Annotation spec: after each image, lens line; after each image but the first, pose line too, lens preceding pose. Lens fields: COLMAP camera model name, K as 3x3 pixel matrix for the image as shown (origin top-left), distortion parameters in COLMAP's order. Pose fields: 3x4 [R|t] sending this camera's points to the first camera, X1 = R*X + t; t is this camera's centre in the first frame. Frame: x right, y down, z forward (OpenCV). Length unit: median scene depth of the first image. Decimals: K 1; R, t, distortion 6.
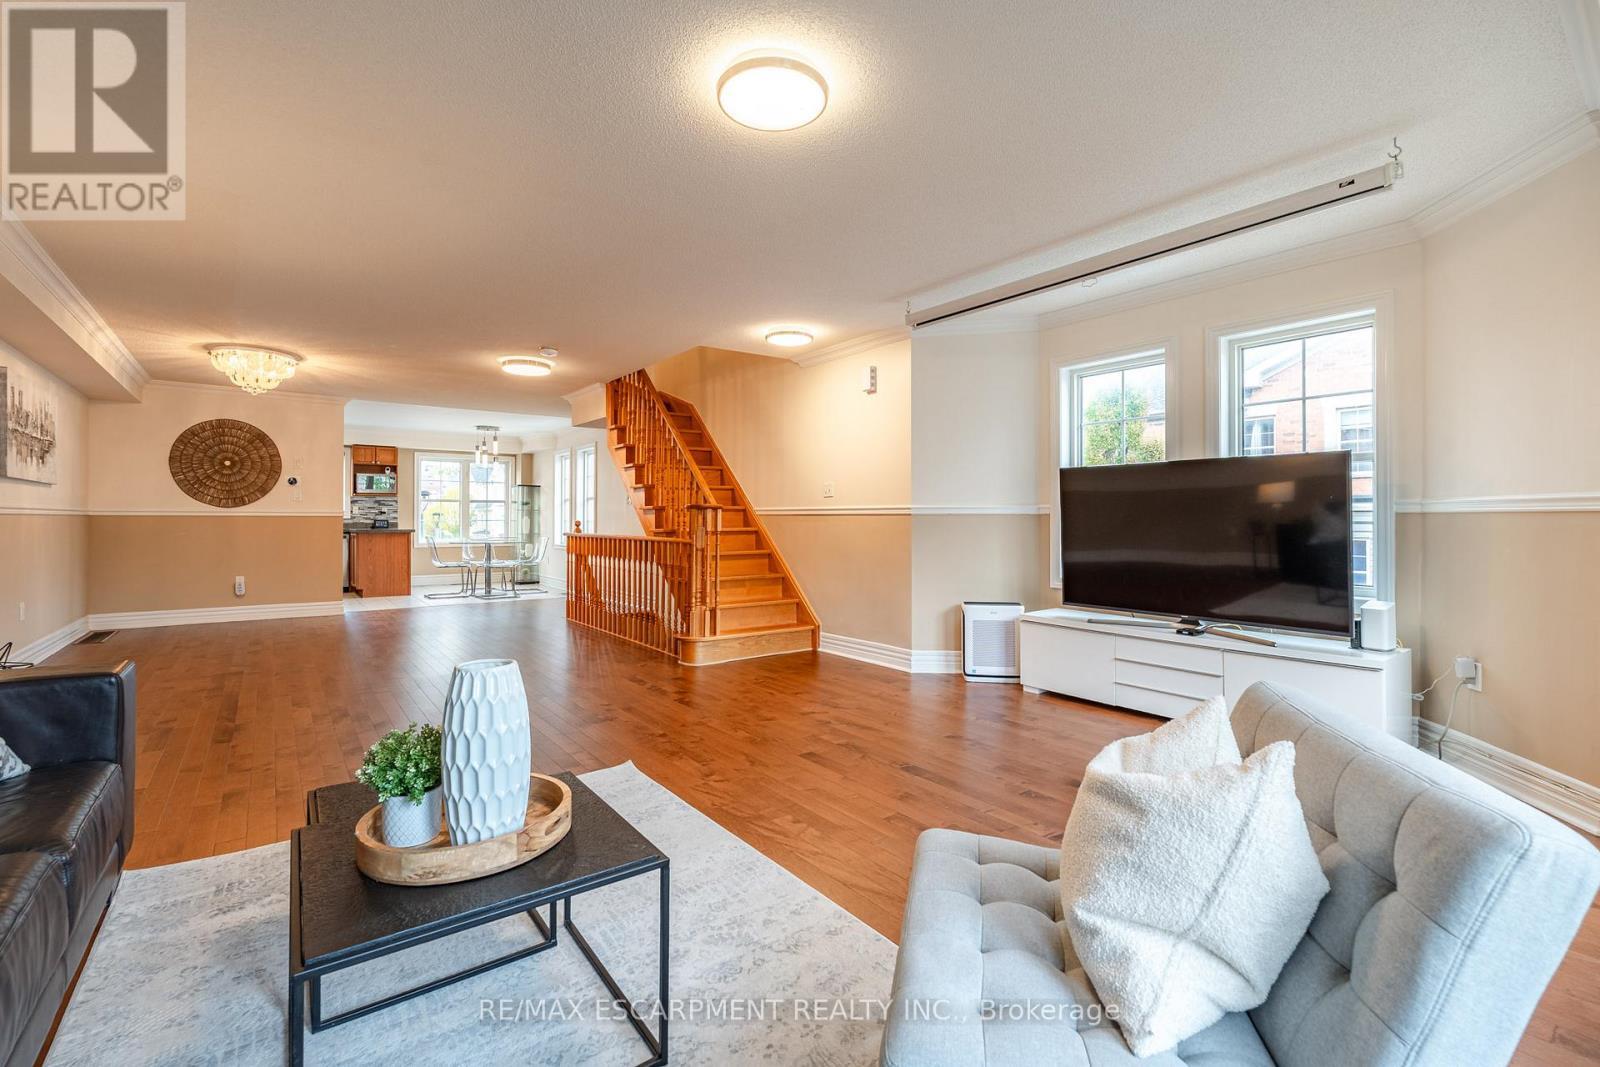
lens RADIAL K [[702.3, 0, 796.1], [0, 702.3, 514.0], [0, 0, 1]] dist [-0.000084, -0.000285]
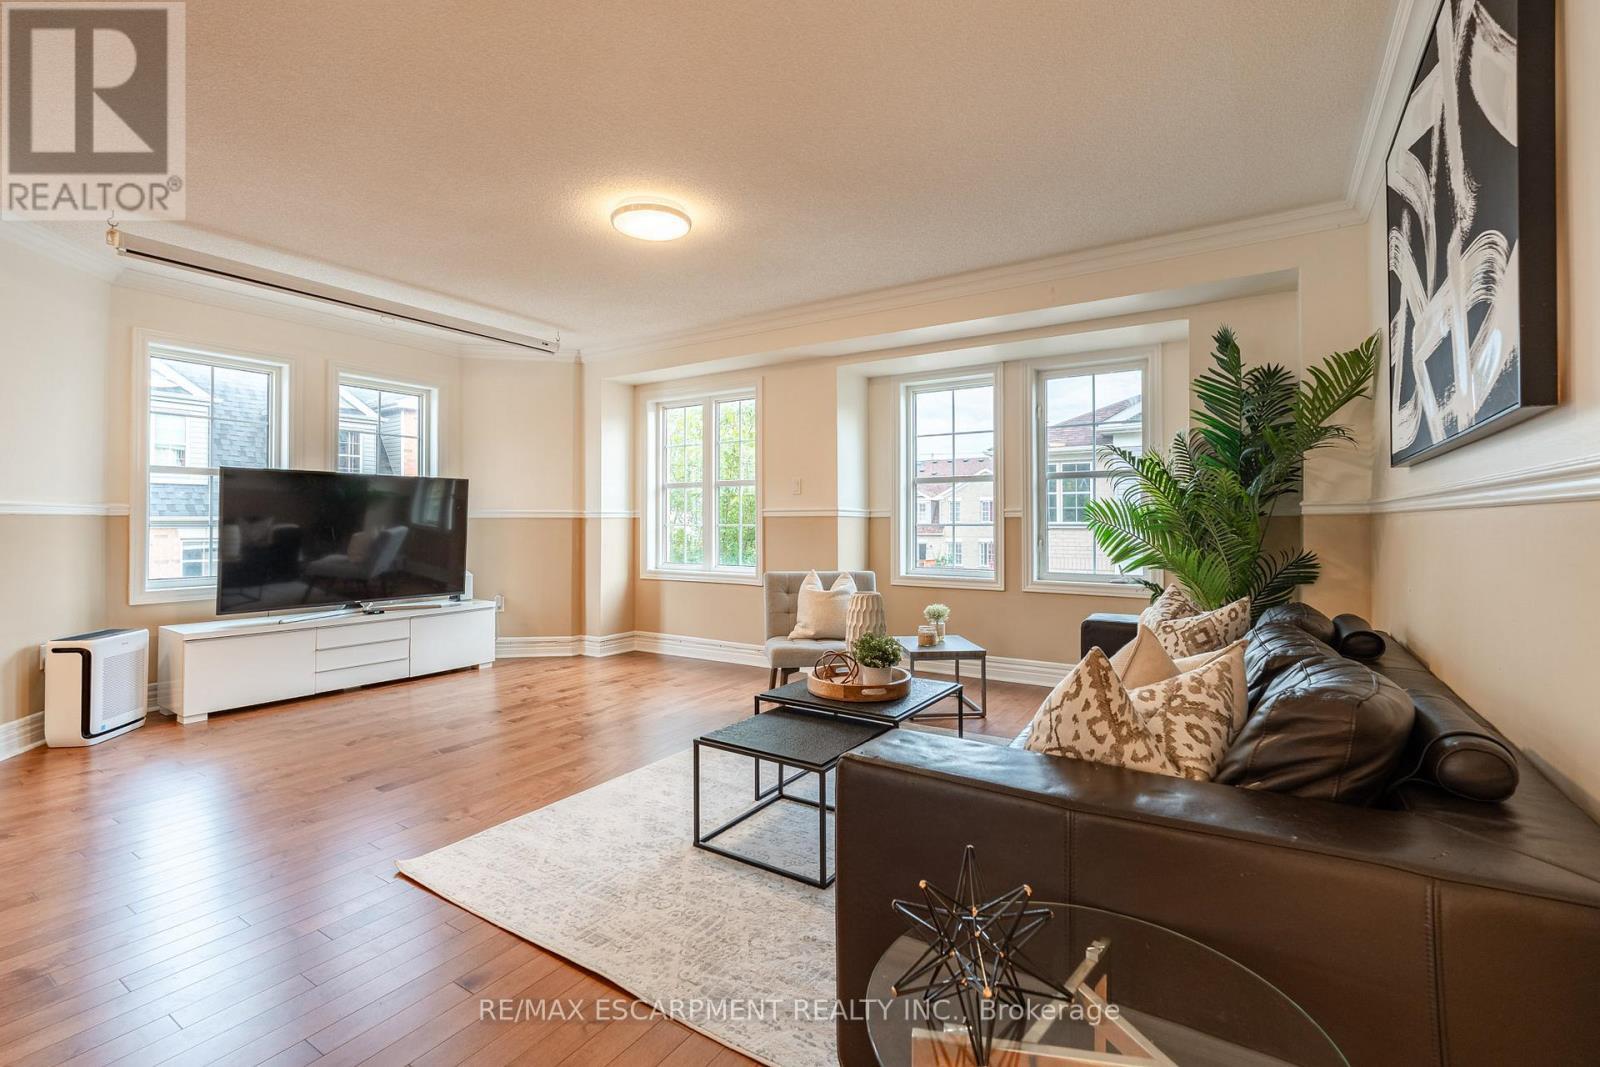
lens RADIAL K [[707.9, 0, 798.6], [0, 707.9, 514.4], [0, 0, 1]] dist [-0.002105, -0.000072]
pose [[-0.351337, 0.010190, 0.936194, -0.459946], [-0.006332, 0.999892, -0.013259, 0.003415], [-0.936228, -0.010586, -0.351235, 0.382039]]
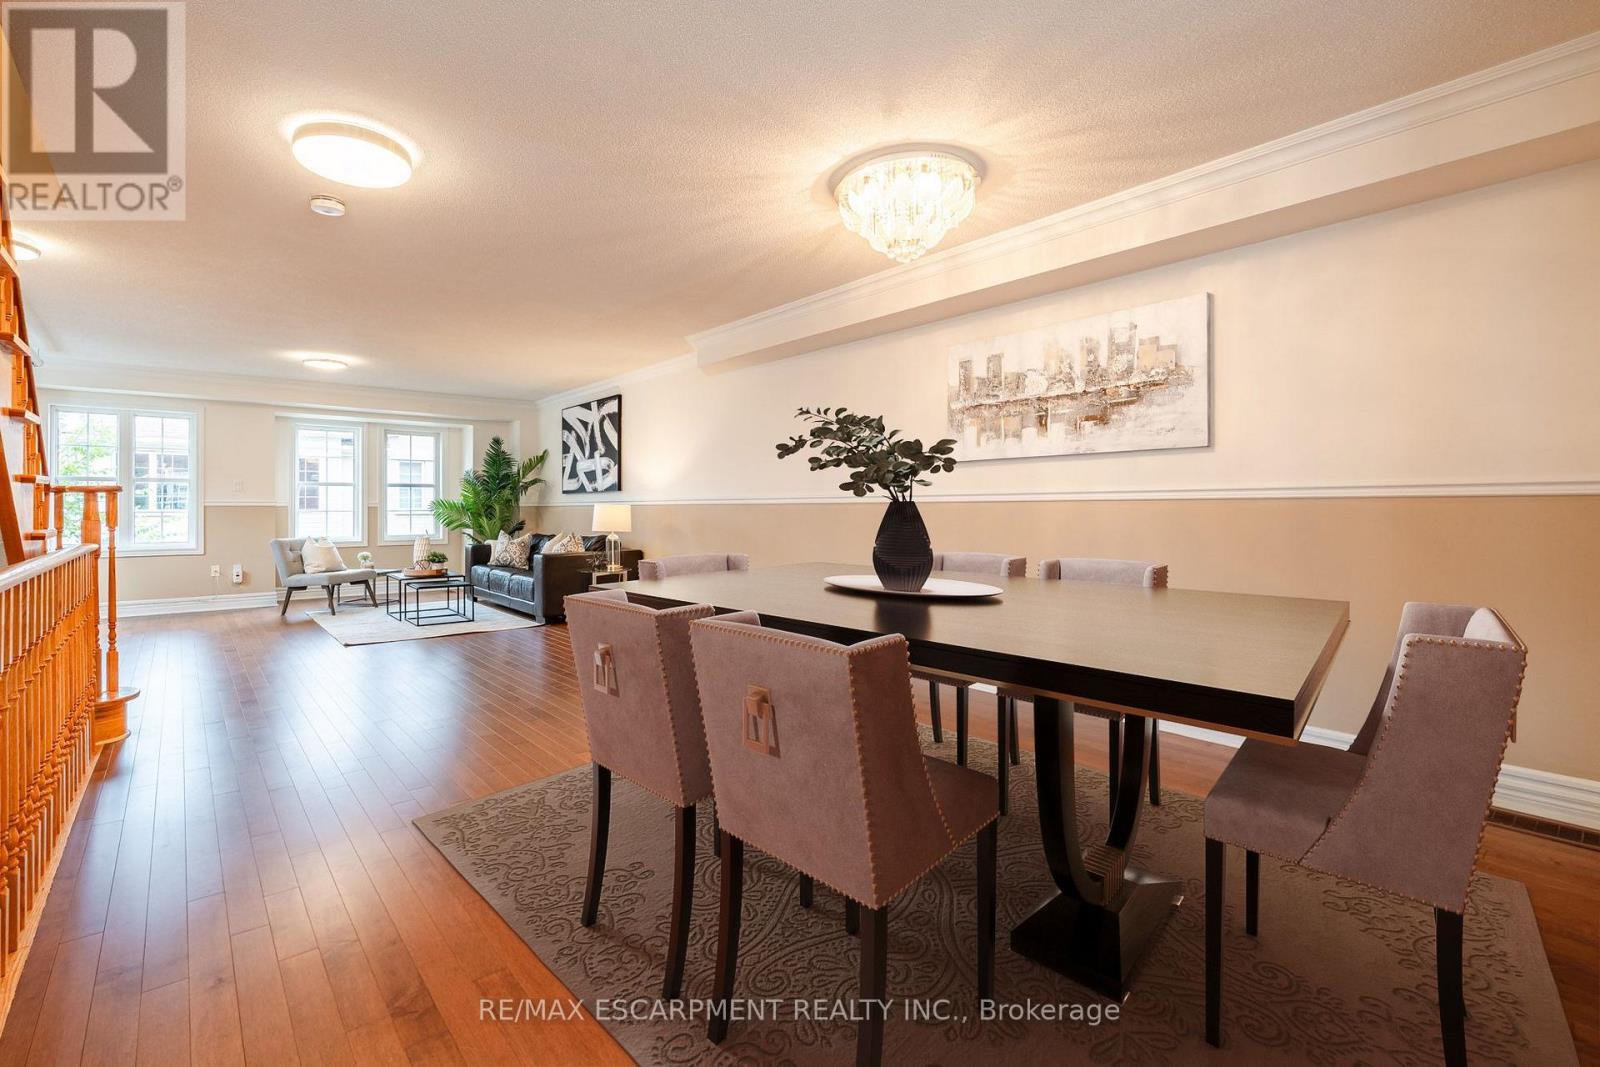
lens RADIAL K [[712.7, 0, 752.7], [0, 712.7, 504.7], [0, 0, 1]] dist [-0.009901, 0.000095]
pose [[-0.999360, 0.002105, -0.035723, -0.531291], [0.002543, 0.999922, -0.012244, 0.009689], [0.035694, -0.012327, -0.999287, 1.249274]]
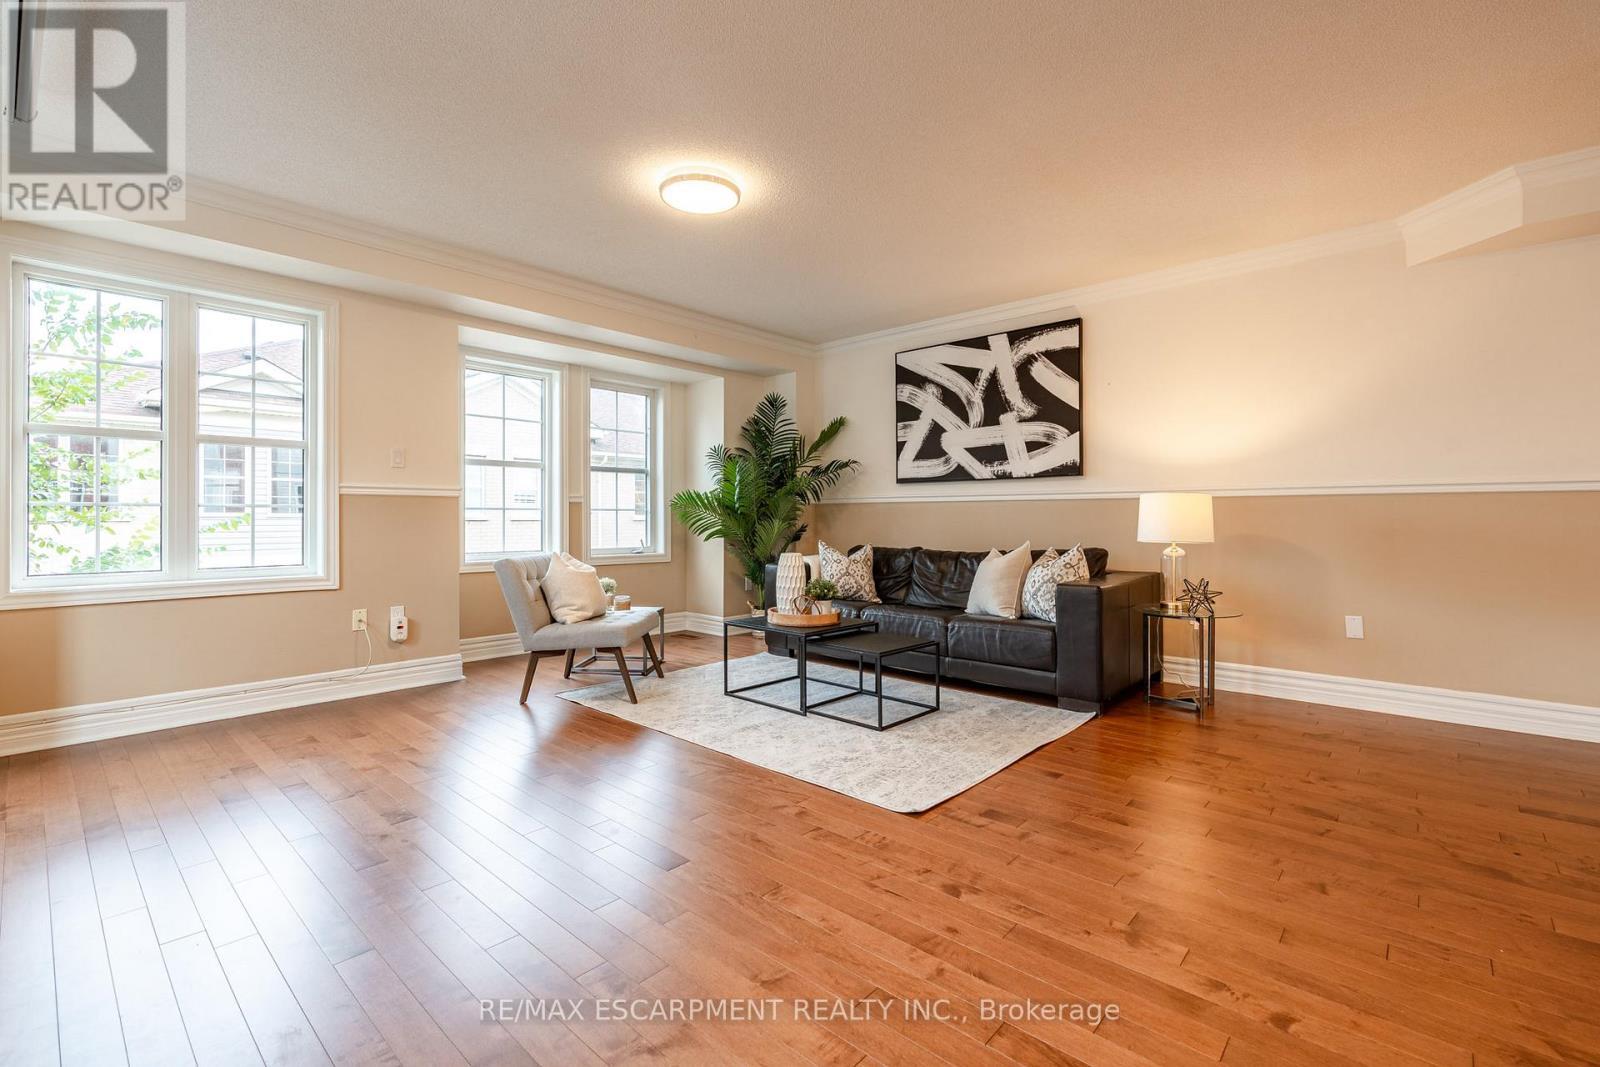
lens RADIAL K [[702.3, 0, 796.1], [0, 702.3, 514.0], [0, 0, 1]] dist [-0.000084, -0.000285]
pose [[-0.981472, -0.001914, -0.191594, 0.014428], [0.000499, 0.999921, -0.012544, 0.018644], [0.191603, -0.012407, -0.981394, 0.752829]]
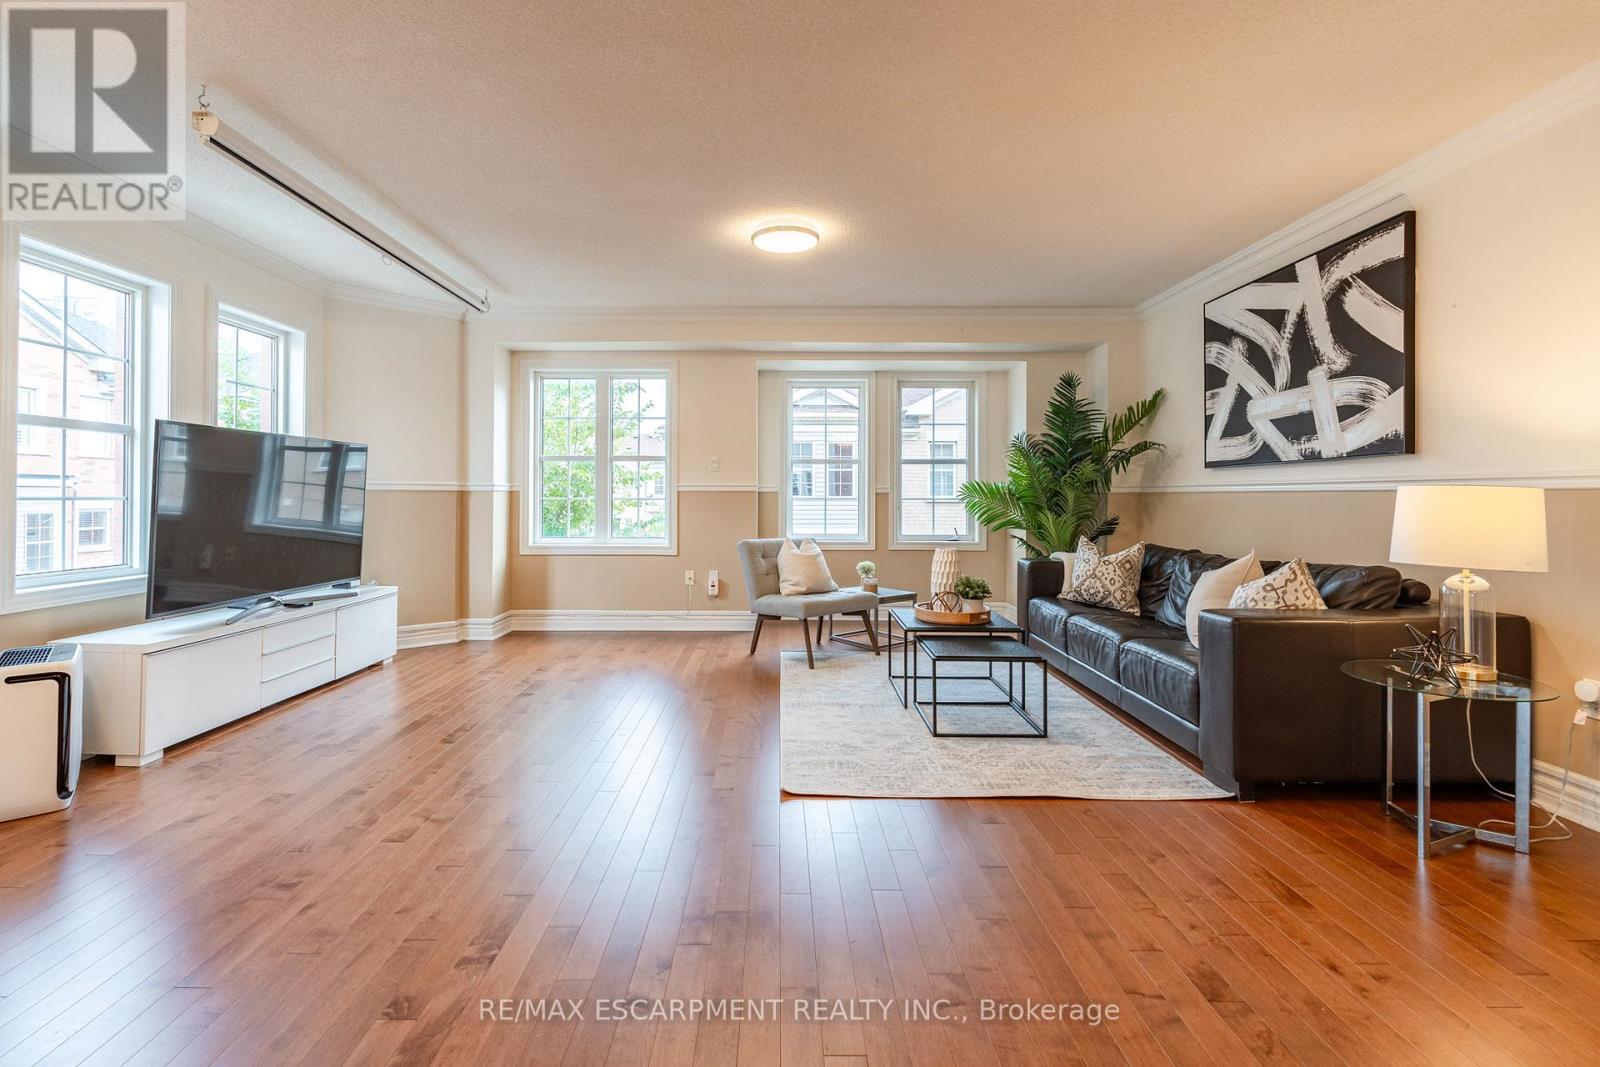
lens RADIAL K [[712.4, 0, 778.1], [0, 712.4, 492.8], [0, 0, 1]] dist [-0.002343, -0.000109]
pose [[-0.800512, -0.000156, 0.599317, -0.320985], [-0.007572, 0.999923, -0.009853, 0.005479], [-0.599269, -0.012426, -0.800451, 0.733790]]
